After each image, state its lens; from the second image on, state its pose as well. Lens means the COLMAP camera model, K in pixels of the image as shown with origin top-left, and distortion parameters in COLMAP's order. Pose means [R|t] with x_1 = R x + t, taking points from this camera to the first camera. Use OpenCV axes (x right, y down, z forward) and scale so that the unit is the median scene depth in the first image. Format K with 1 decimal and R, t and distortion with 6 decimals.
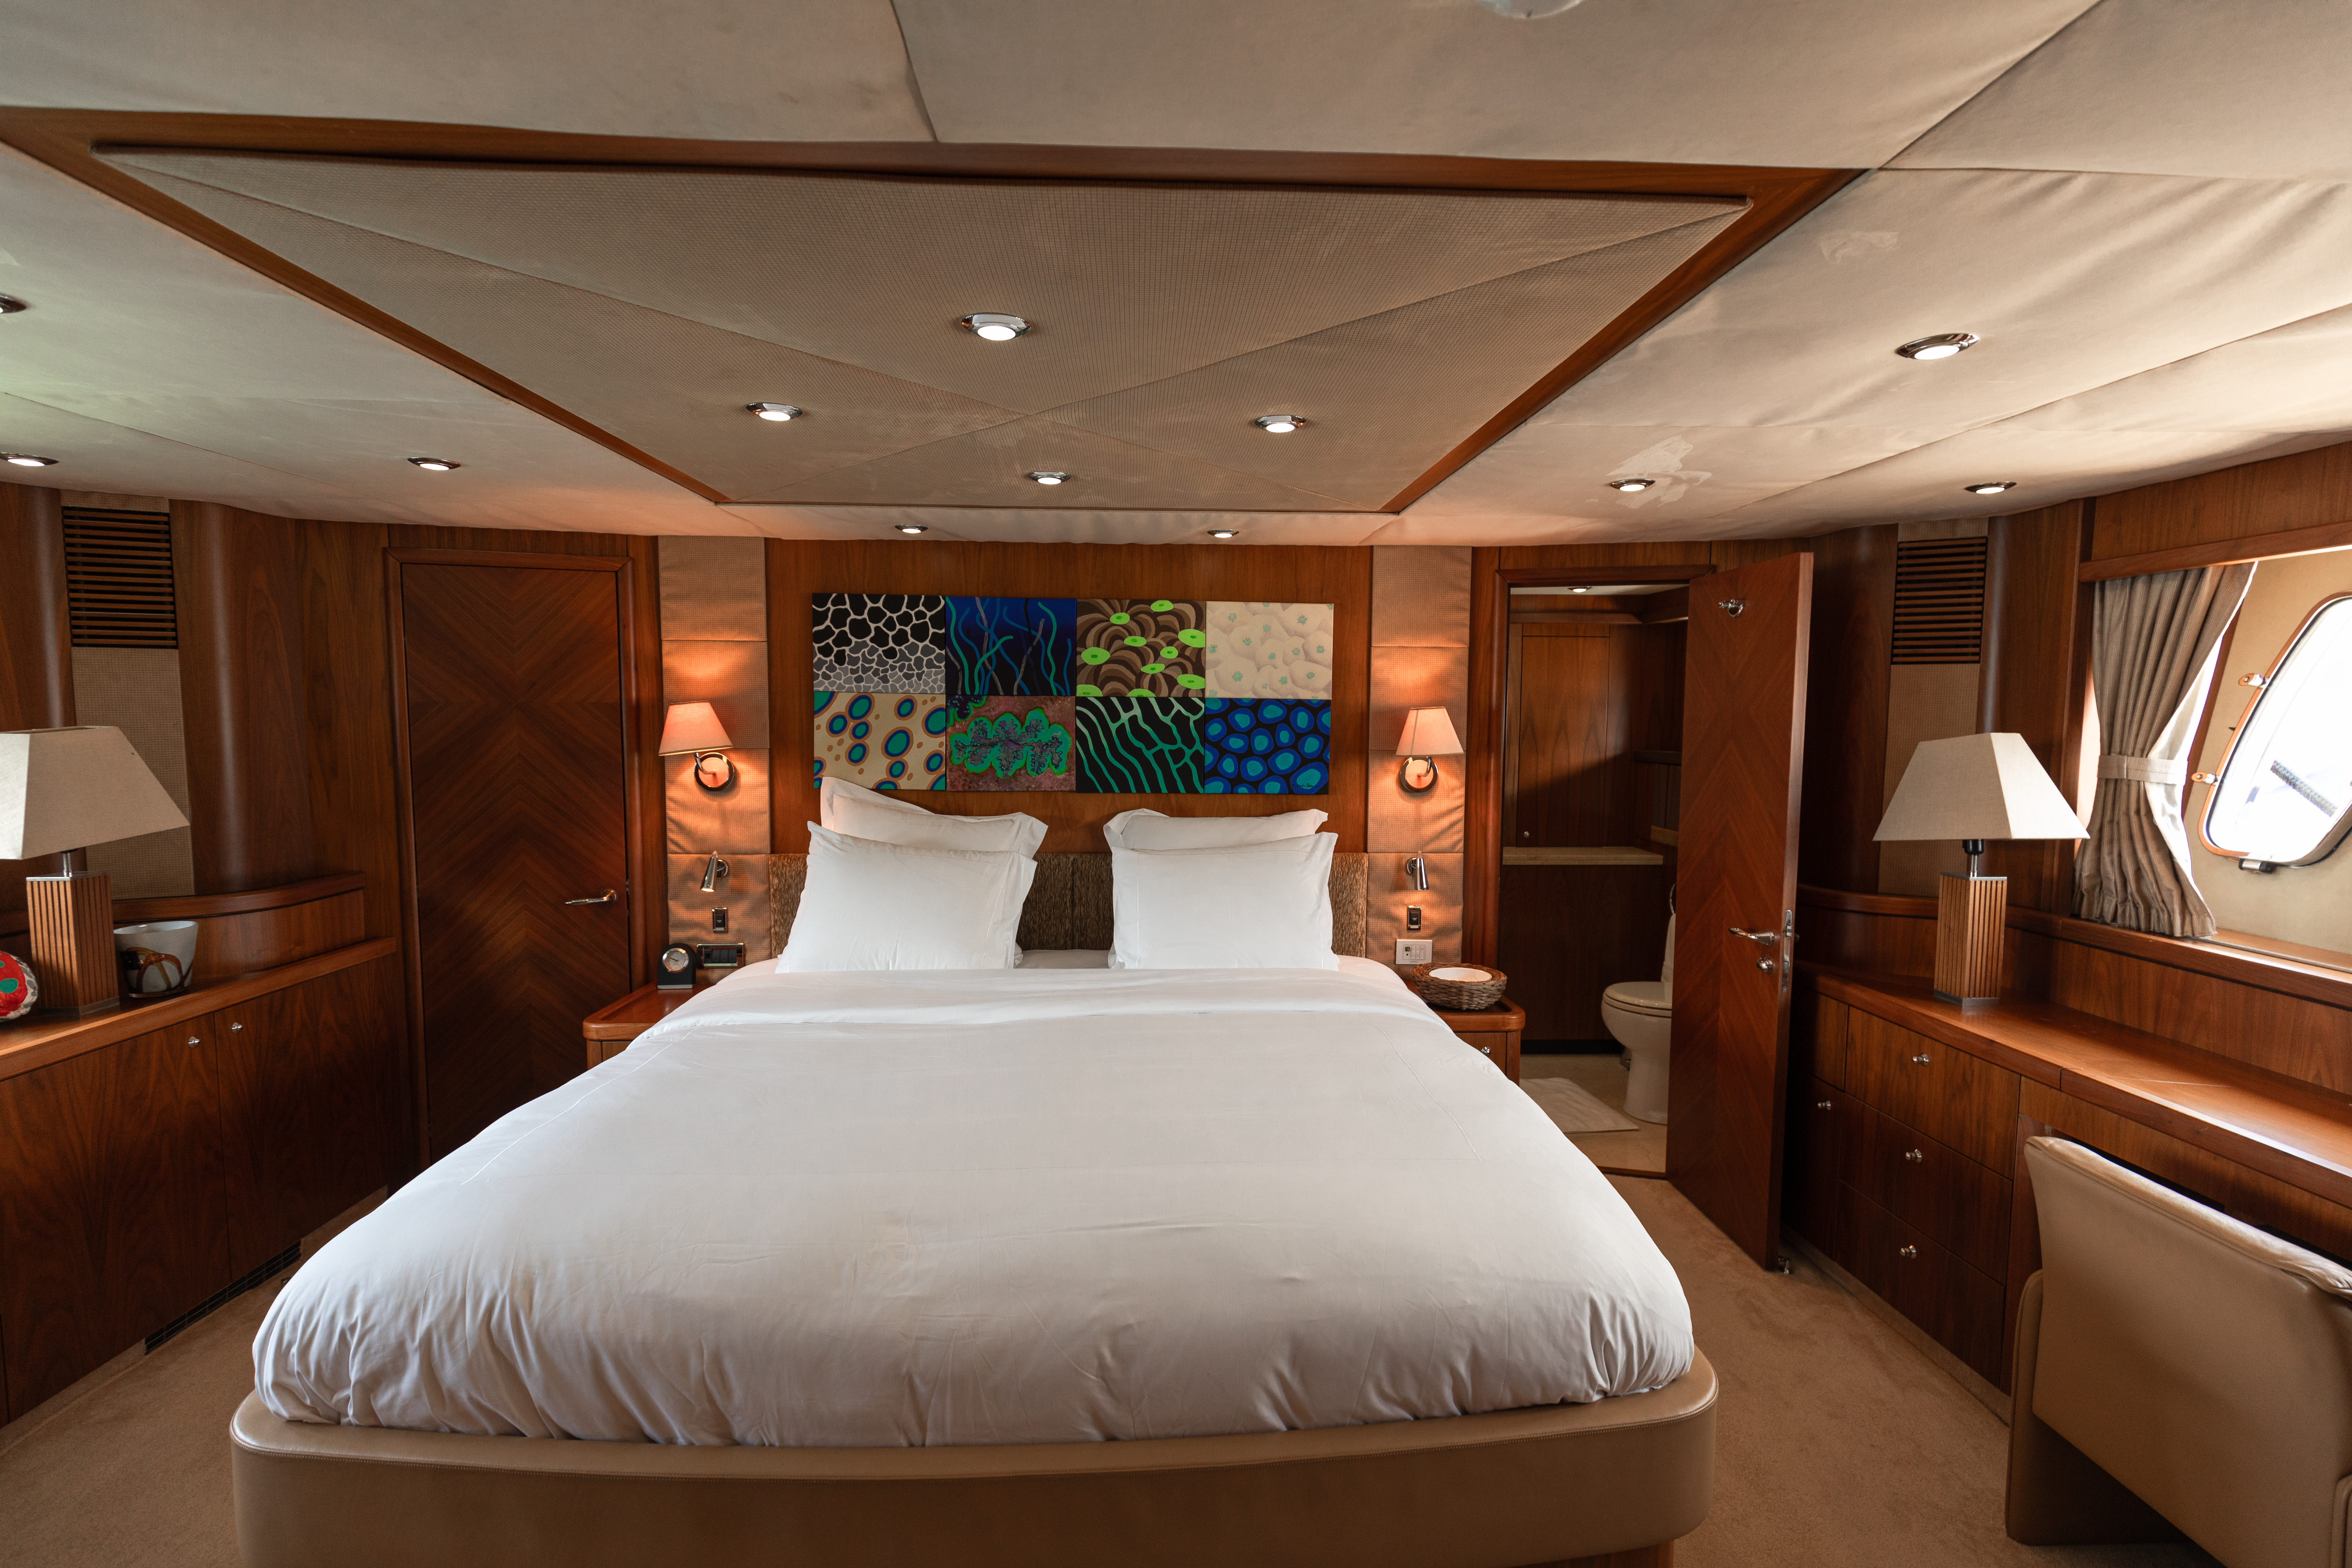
lens RADIAL K [[1109.5, 0, 1136.5], [0, 1109.5, 774.0], [0, 0, 1]] dist [0.006471, -0.001956]
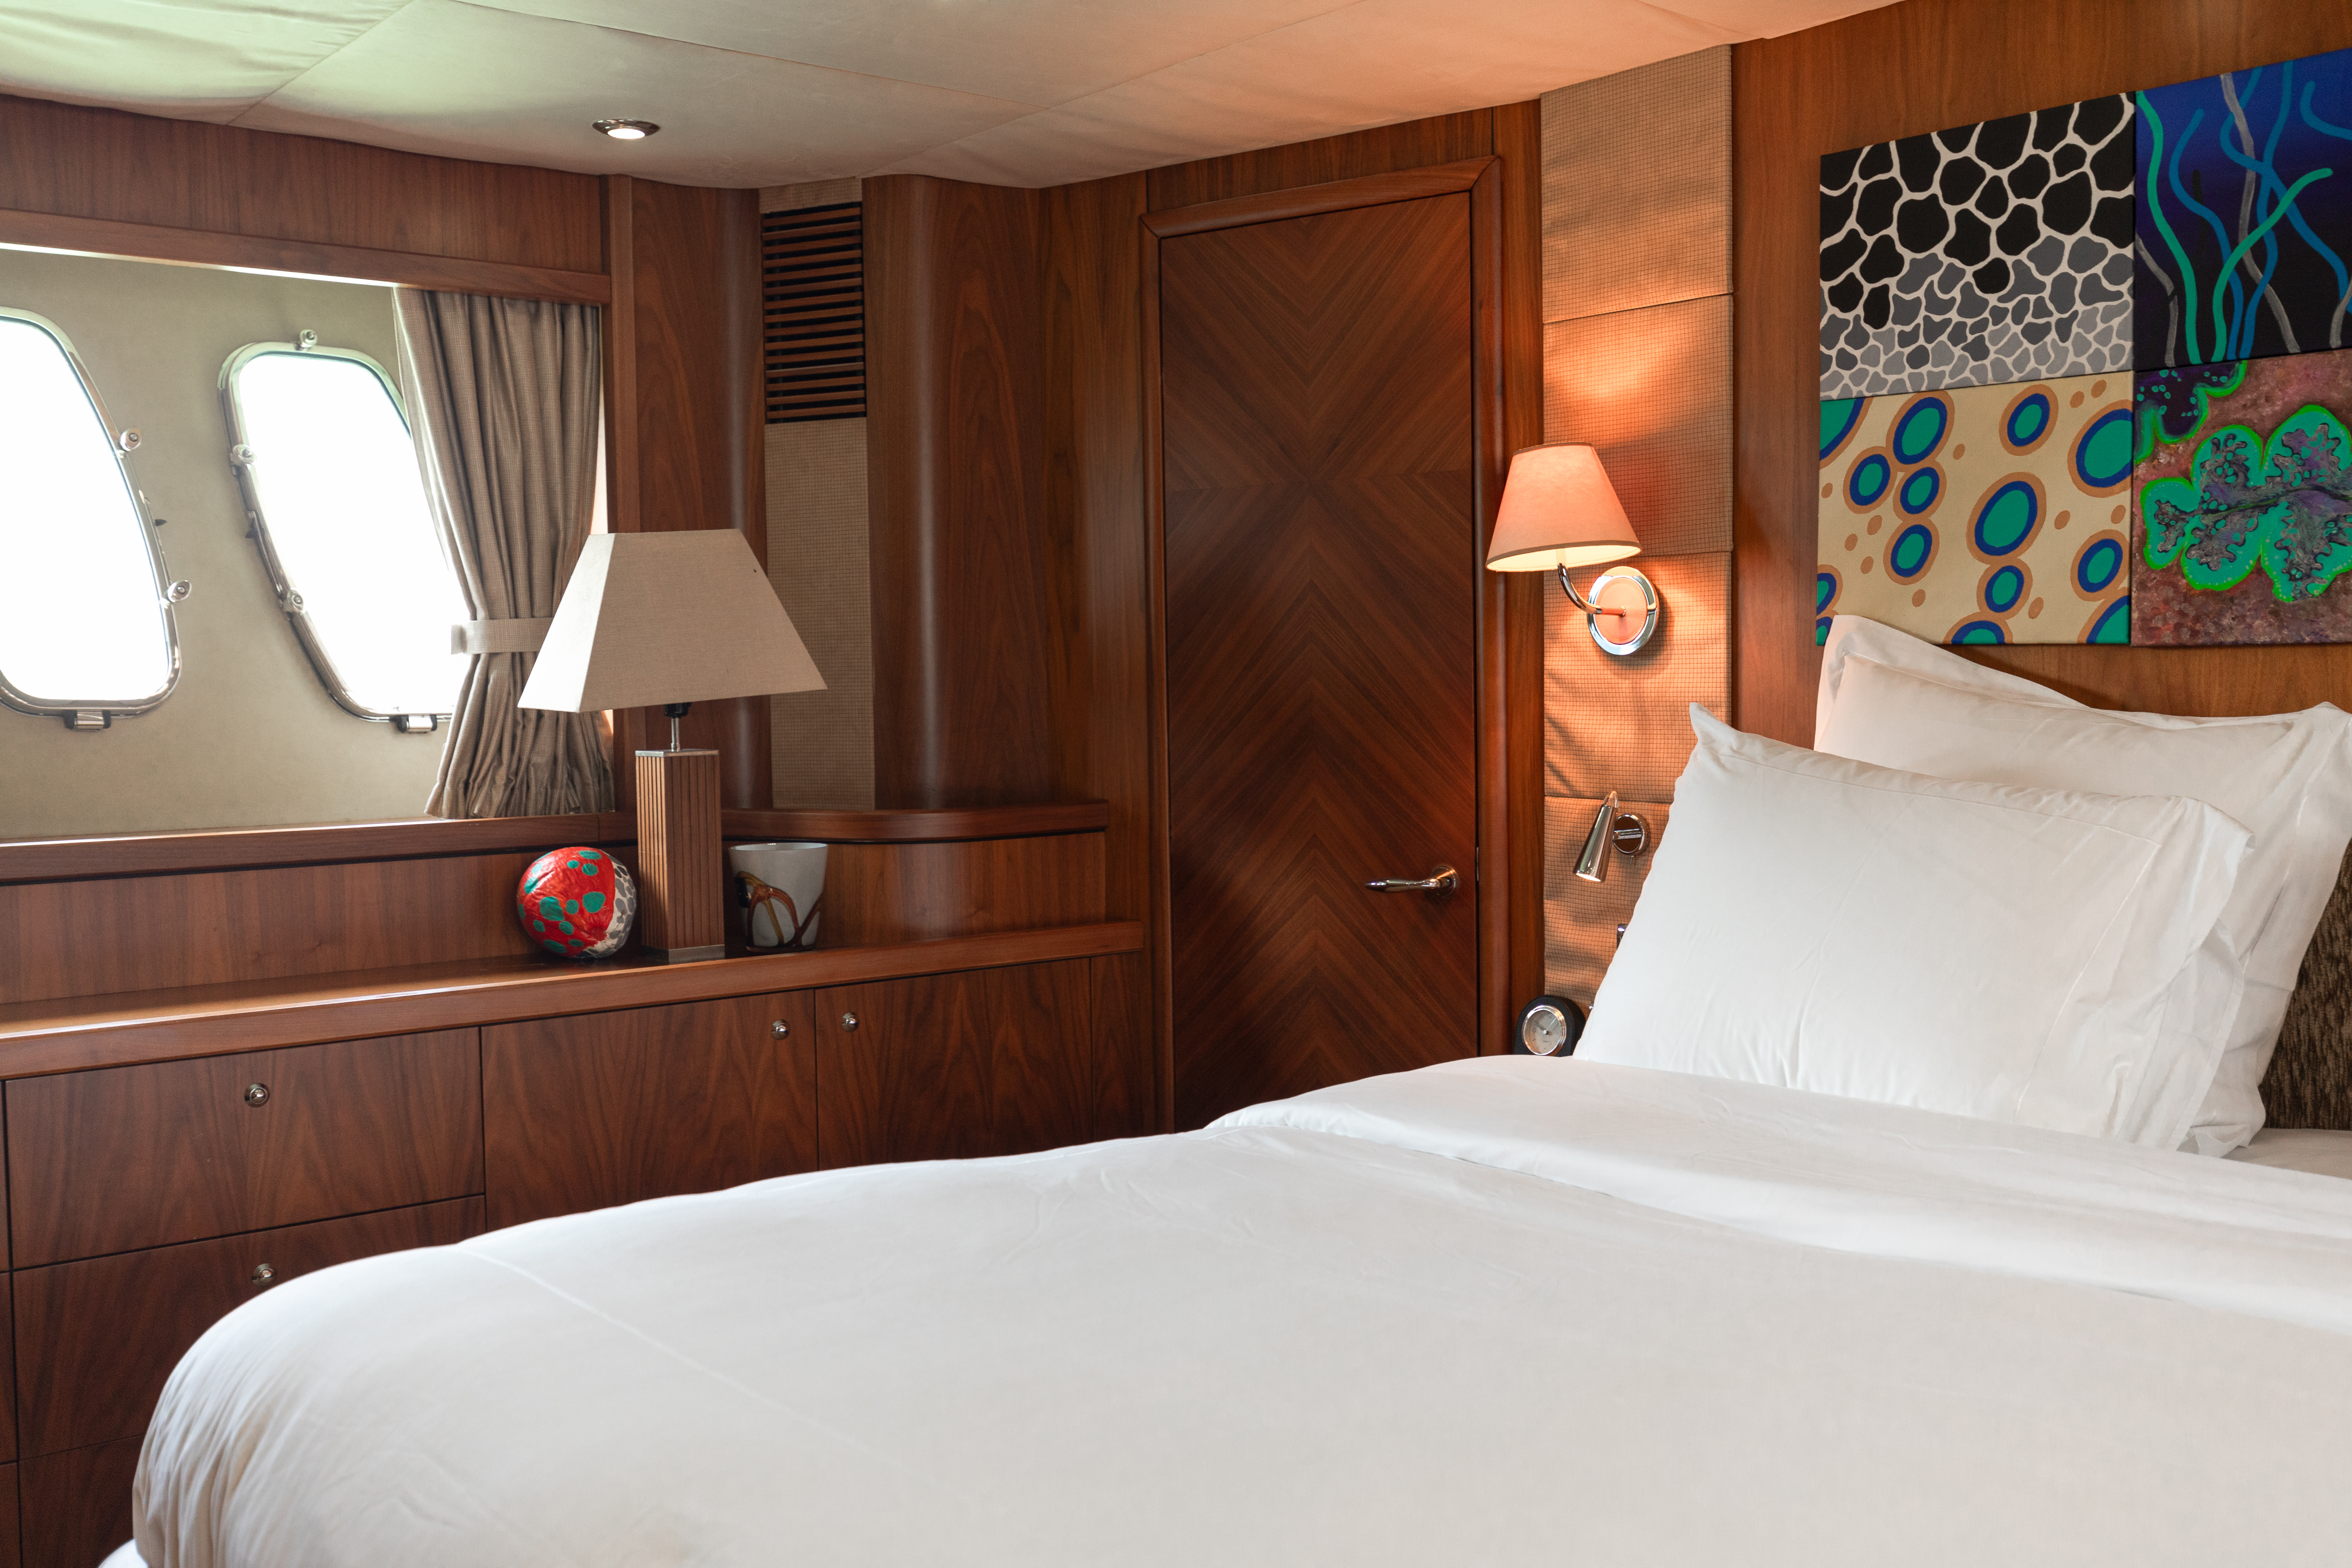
lens RADIAL K [[2237.9, 0, 1182.2], [0, 2237.9, 783.4], [0, 0, 1]] dist [0.005390, 0.000000]
pose [[0.597550, 0.028304, -0.801332, 0.228731], [-0.041980, 0.999111, 0.003985, 0.071389], [0.800732, 0.031259, 0.598206, 0.344055]]
